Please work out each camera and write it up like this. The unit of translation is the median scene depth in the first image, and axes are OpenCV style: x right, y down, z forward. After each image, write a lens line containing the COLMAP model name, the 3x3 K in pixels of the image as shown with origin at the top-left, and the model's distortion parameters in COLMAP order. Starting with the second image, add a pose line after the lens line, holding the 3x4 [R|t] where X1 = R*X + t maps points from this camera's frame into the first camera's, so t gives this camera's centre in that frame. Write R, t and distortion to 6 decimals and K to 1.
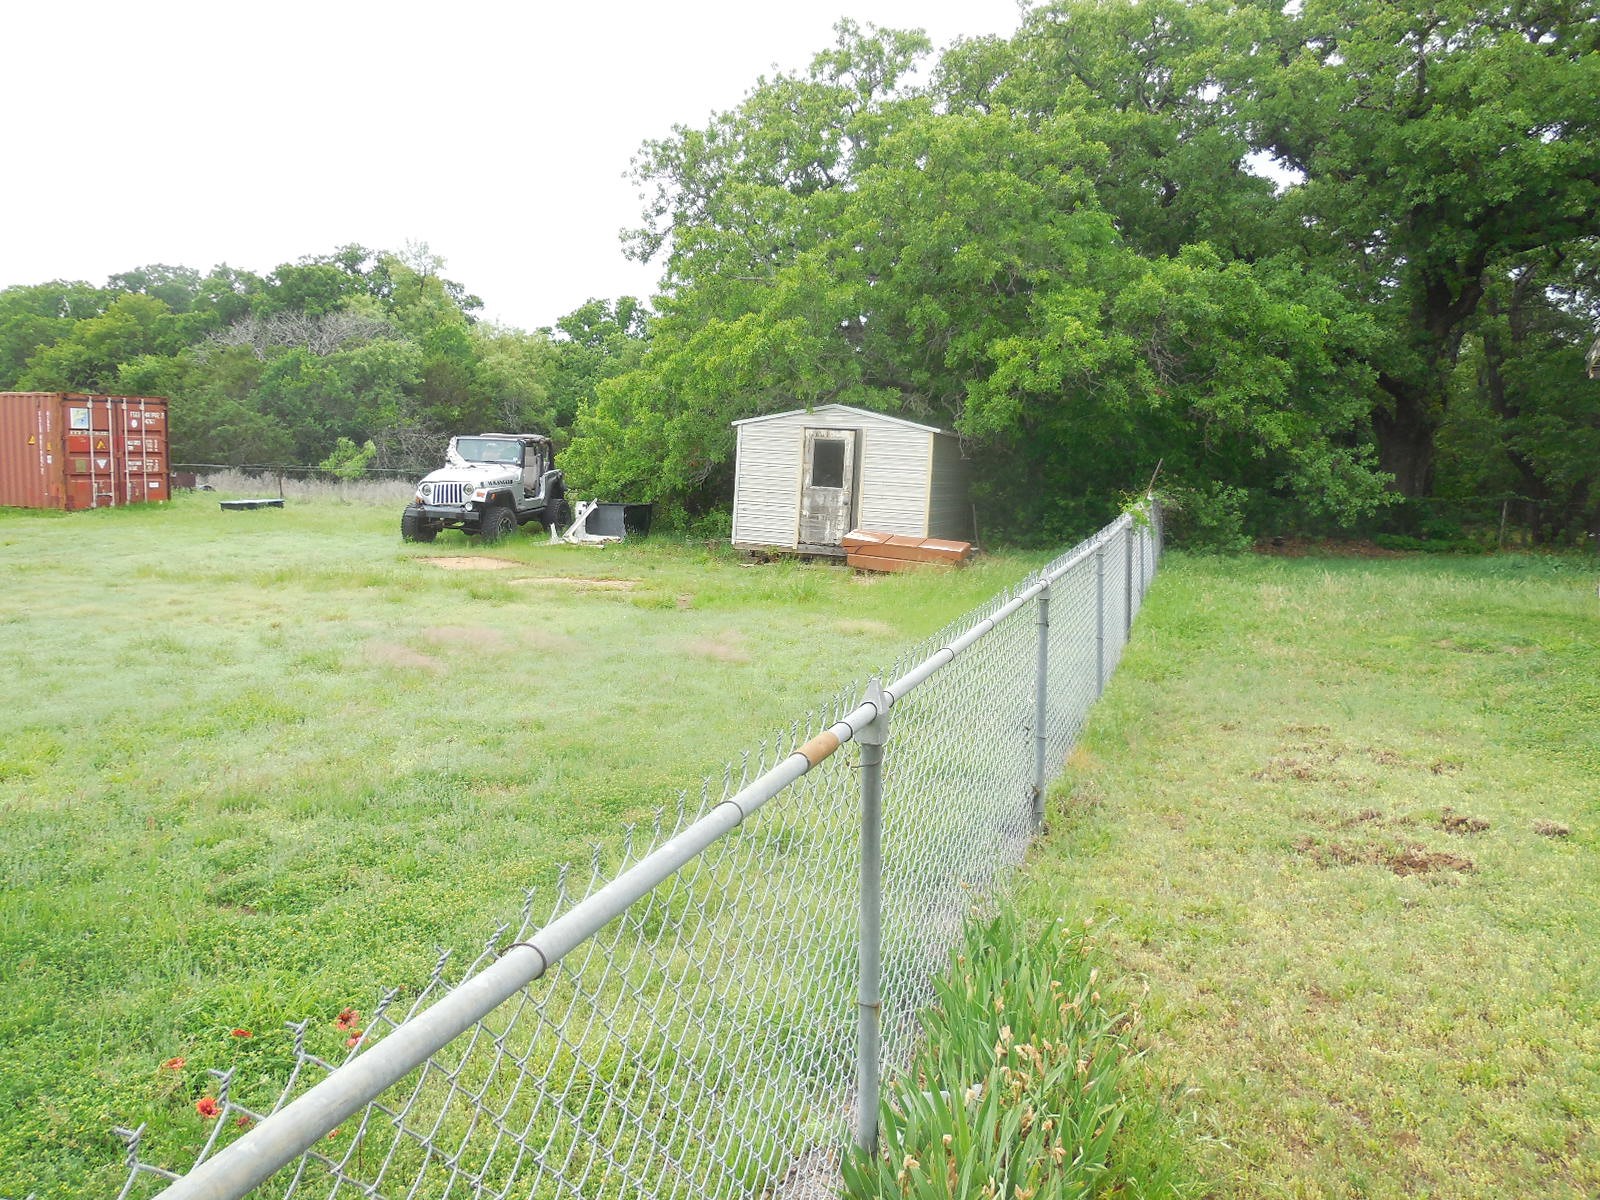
lens RADIAL K [[1199.4, 0, 797.4], [0, 1199.4, 599.1], [0, 0, 1]] dist [-0.030066, 0.015341]
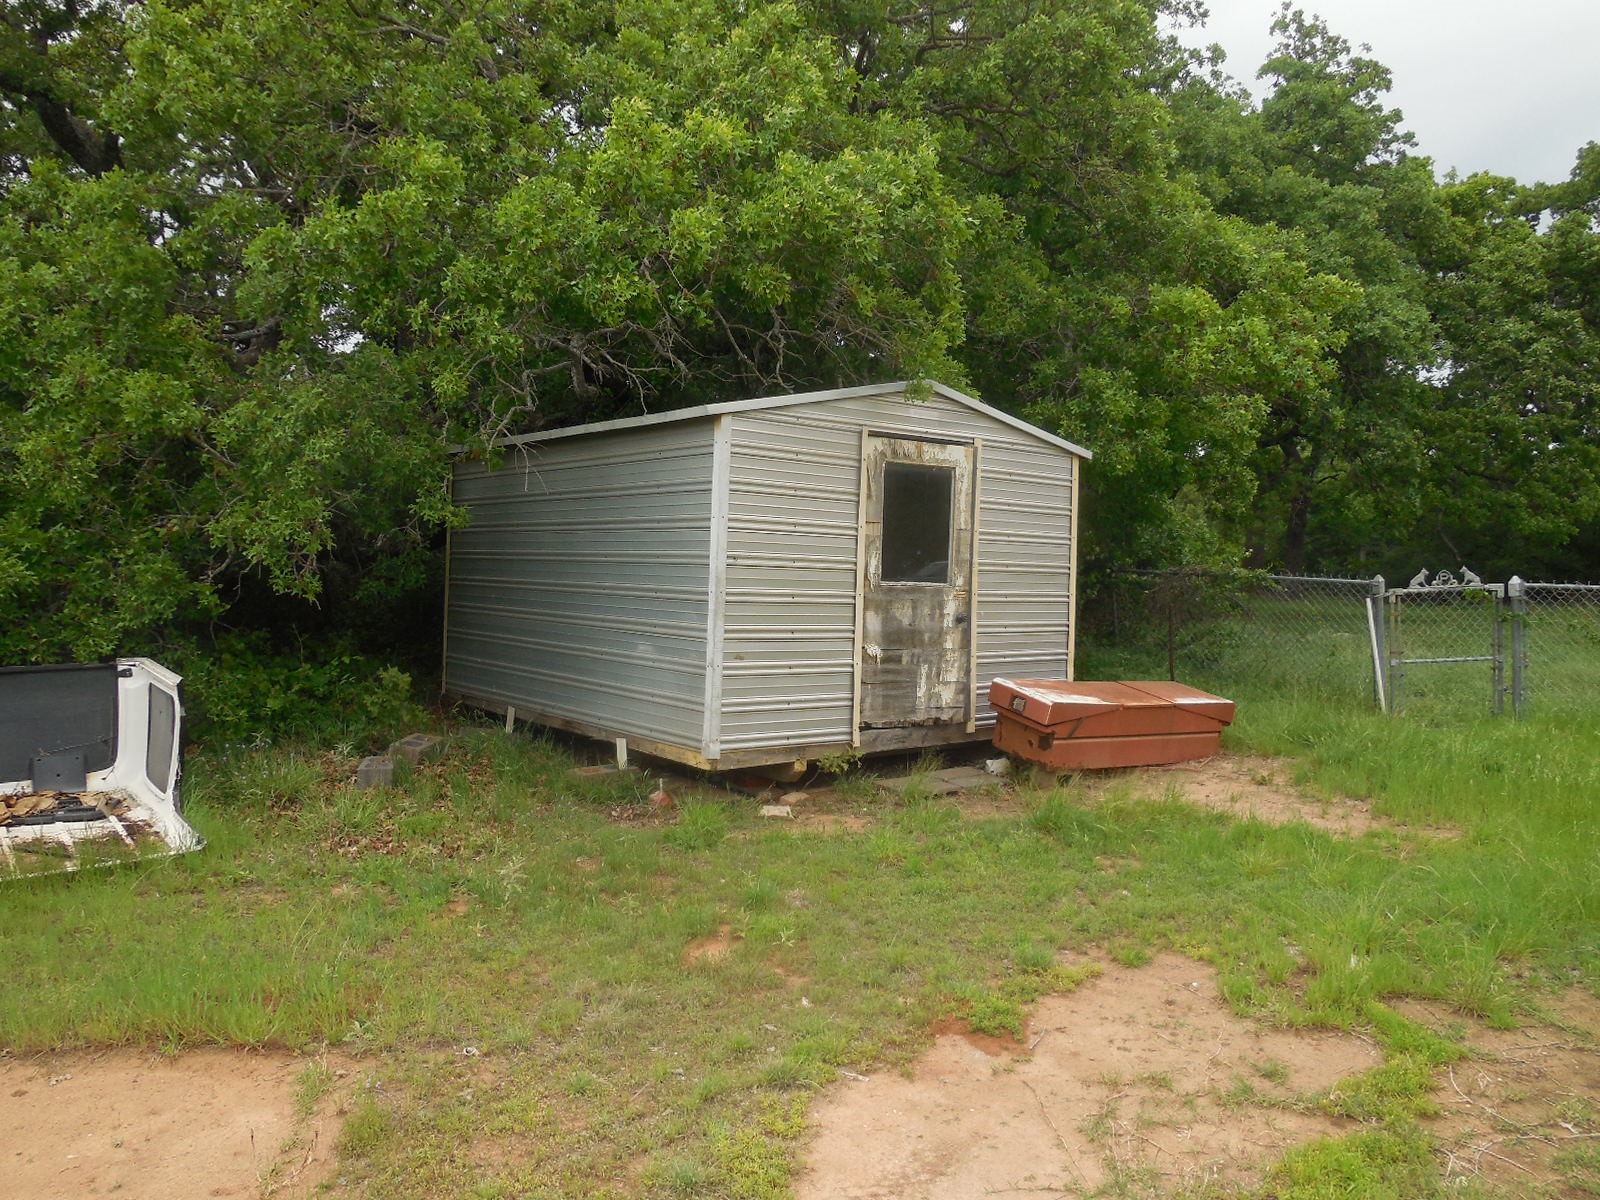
lens RADIAL K [[1199.4, 0, 797.7], [0, 1199.4, 597.8], [0, 0, 1]] dist [-0.030066, 0.015341]
pose [[0.567856, -0.057602, 0.821110, -0.329981], [0.092553, 0.995691, 0.005843, -0.094298], [-0.817908, 0.072678, 0.570740, 0.803547]]
